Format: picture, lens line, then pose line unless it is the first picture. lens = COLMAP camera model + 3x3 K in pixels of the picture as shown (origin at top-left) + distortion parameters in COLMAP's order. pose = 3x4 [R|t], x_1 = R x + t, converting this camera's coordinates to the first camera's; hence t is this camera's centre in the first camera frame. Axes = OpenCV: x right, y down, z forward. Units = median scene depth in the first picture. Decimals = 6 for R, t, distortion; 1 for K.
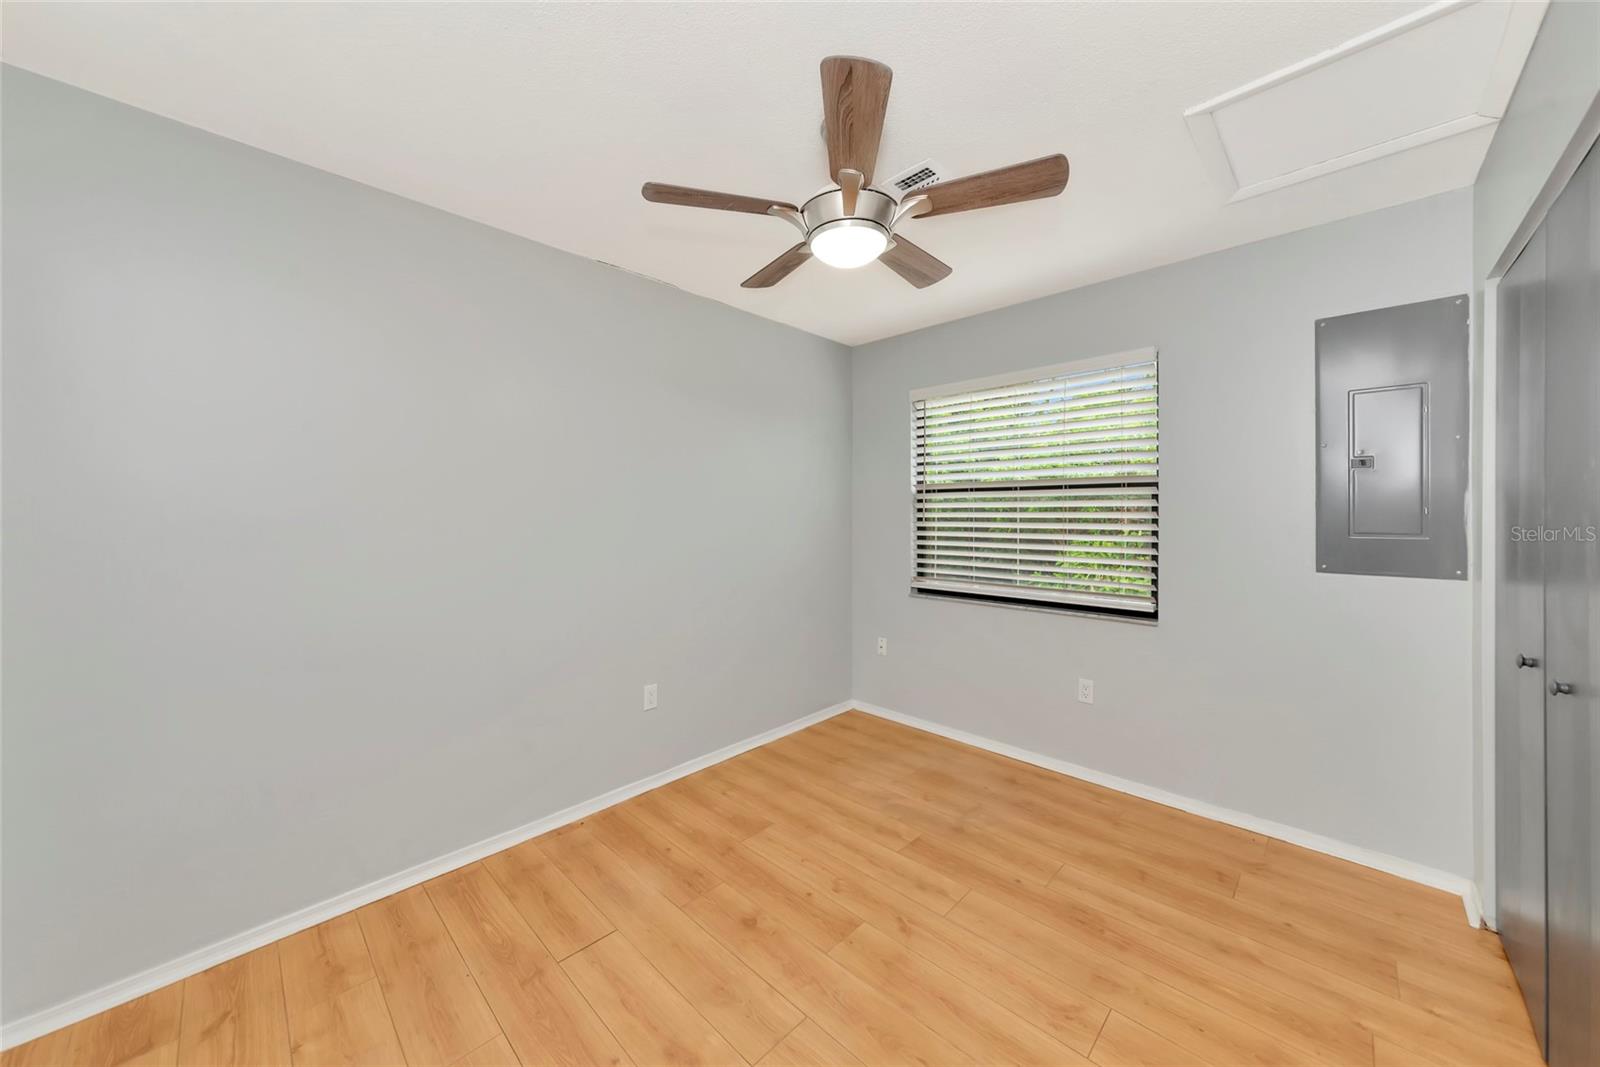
lens RADIAL K [[572.4, 0, 787.3], [0, 572.4, 511.6], [0, 0, 1]] dist [0.008546, -0.000002]
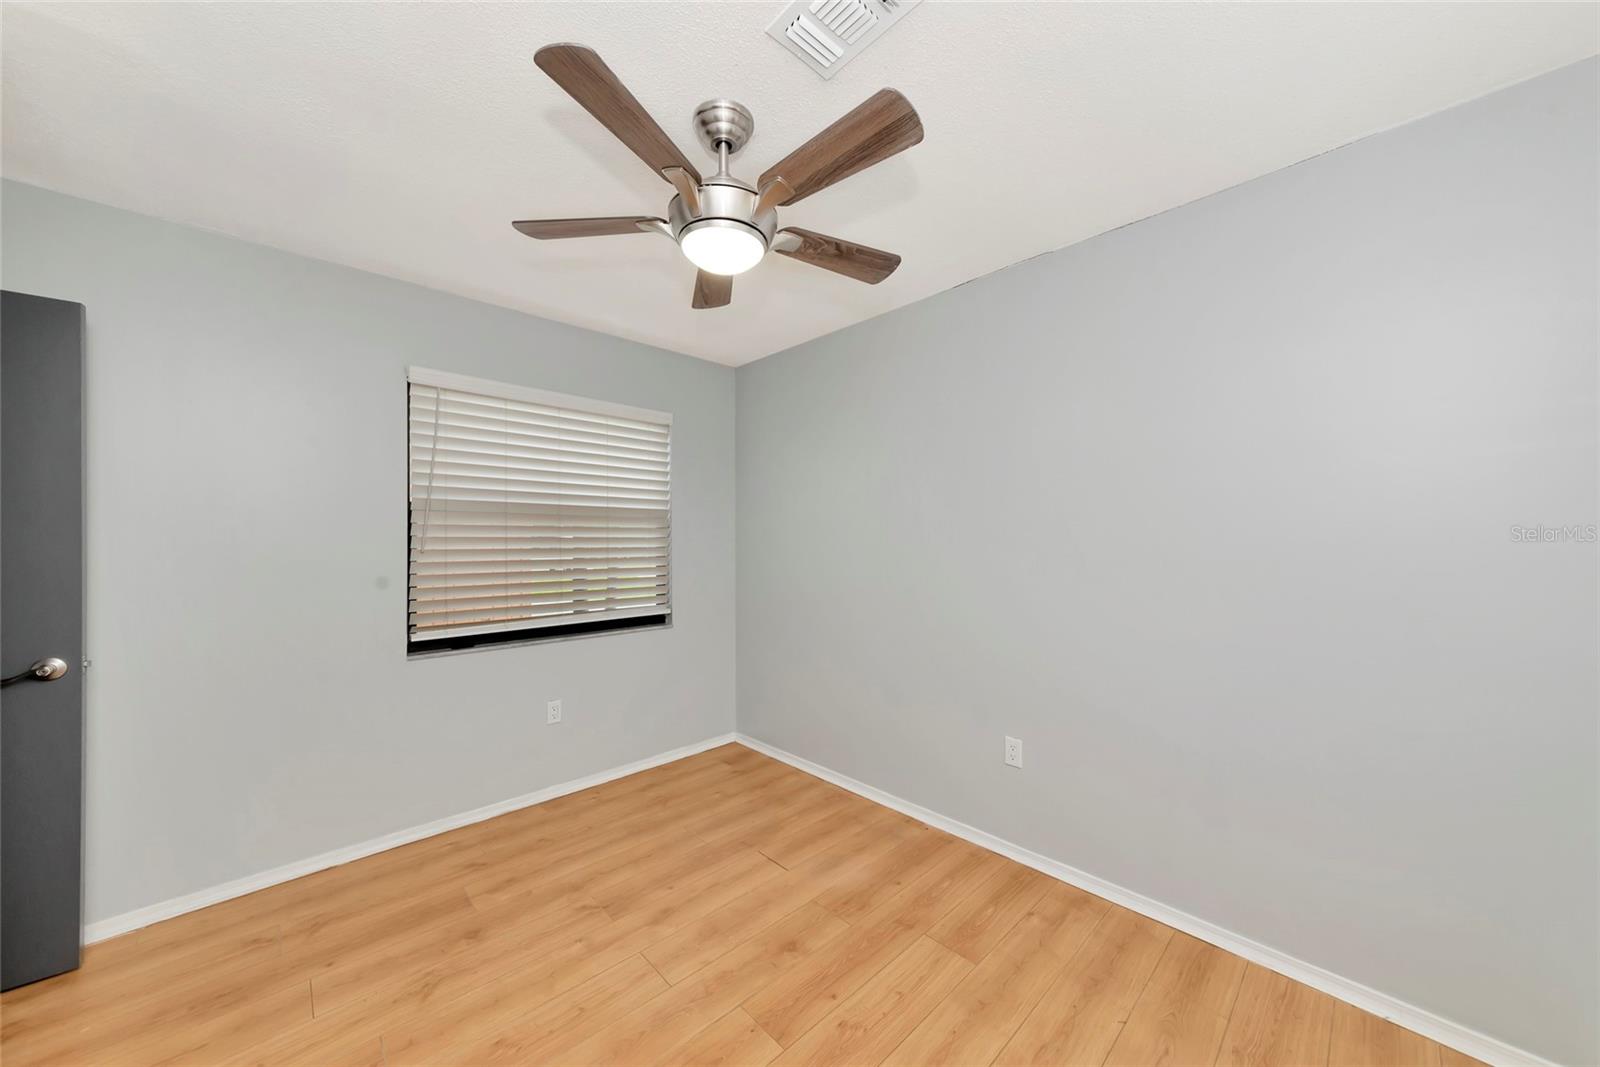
lens RADIAL K [[572.1, 0, 796.2], [0, 572.1, 536.1], [0, 0, 1]] dist [0.009567, 0.000099]
pose [[-0.034482, -0.001979, -0.999403, 0.750227], [0.001364, 0.999997, -0.002027, 0.004865], [0.999404, -0.001433, -0.034480, 0.843113]]
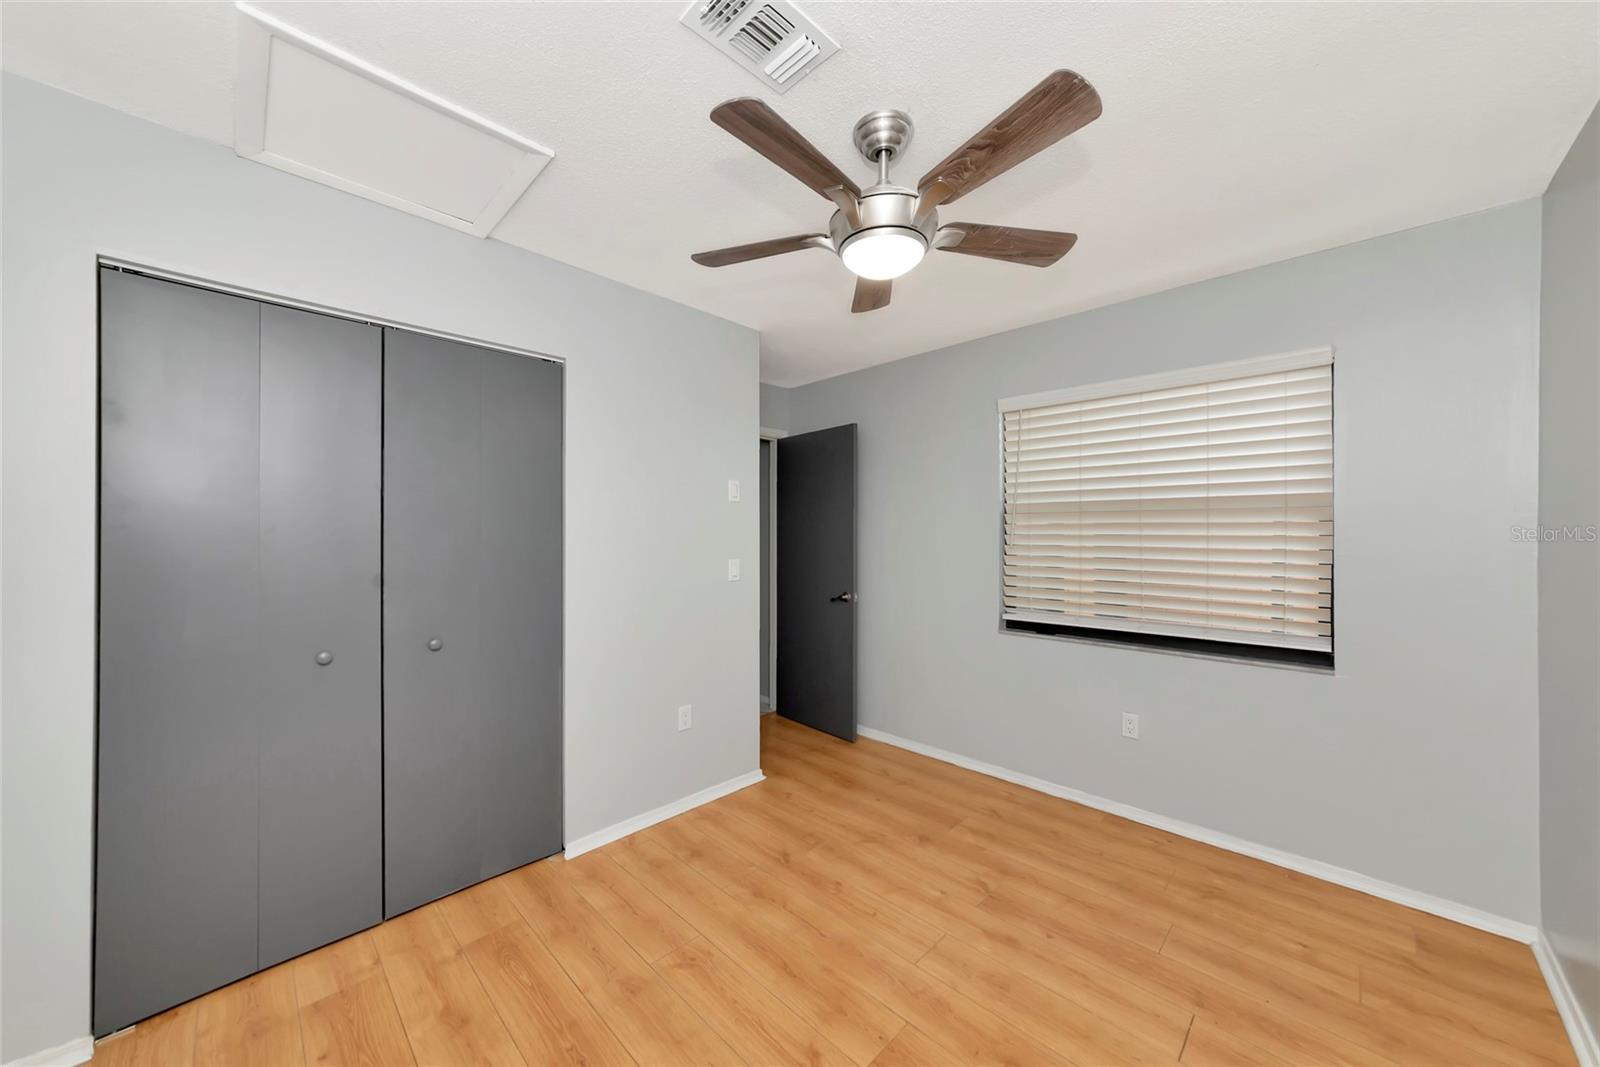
lens RADIAL K [[574.0, 0, 803.5], [0, 574.0, 530.7], [0, 0, 1]] dist [0.009931, 0.000199]
pose [[-0.999945, -0.001789, -0.010344, 0.179459], [-0.001678, 0.999941, -0.010768, 0.008532], [0.010362, -0.010750, -0.999889, 1.429555]]
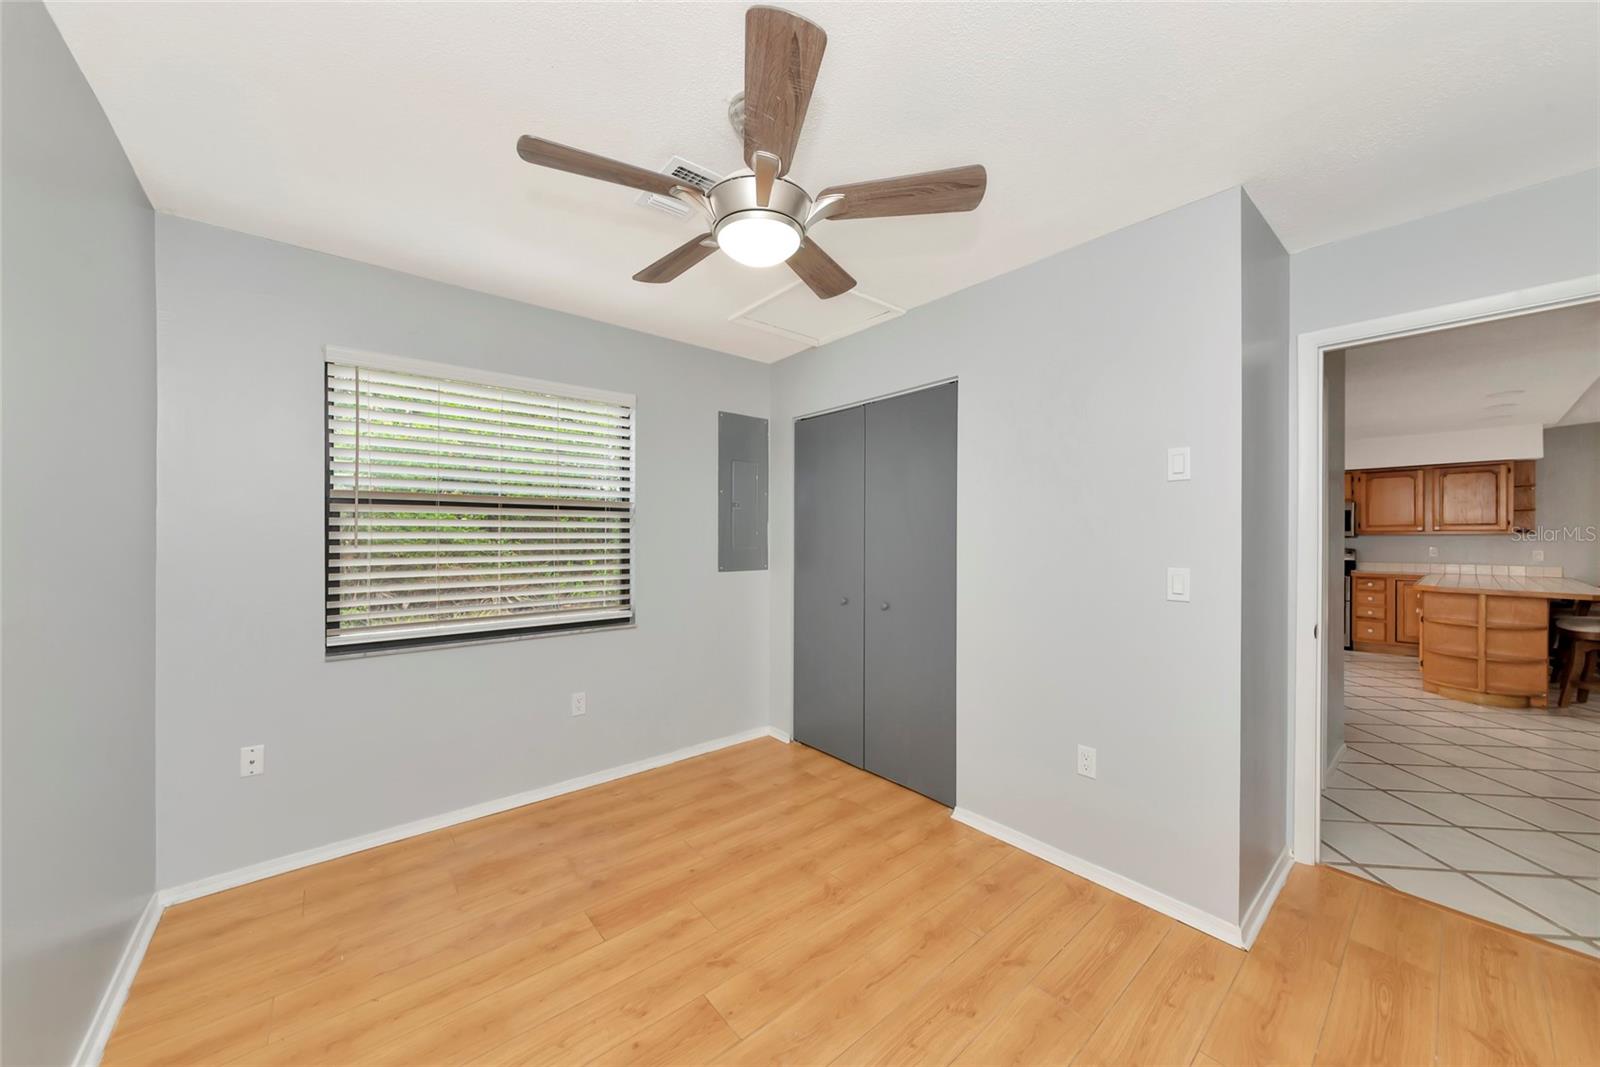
lens RADIAL K [[572.1, 0, 796.2], [0, 572.1, 536.1], [0, 0, 1]] dist [0.009567, 0.000099]
pose [[0.092891, -0.003700, 0.995669, -0.594293], [-0.006315, 0.999971, 0.004305, -0.000152], [-0.995656, -0.006688, 0.092865, 0.630555]]
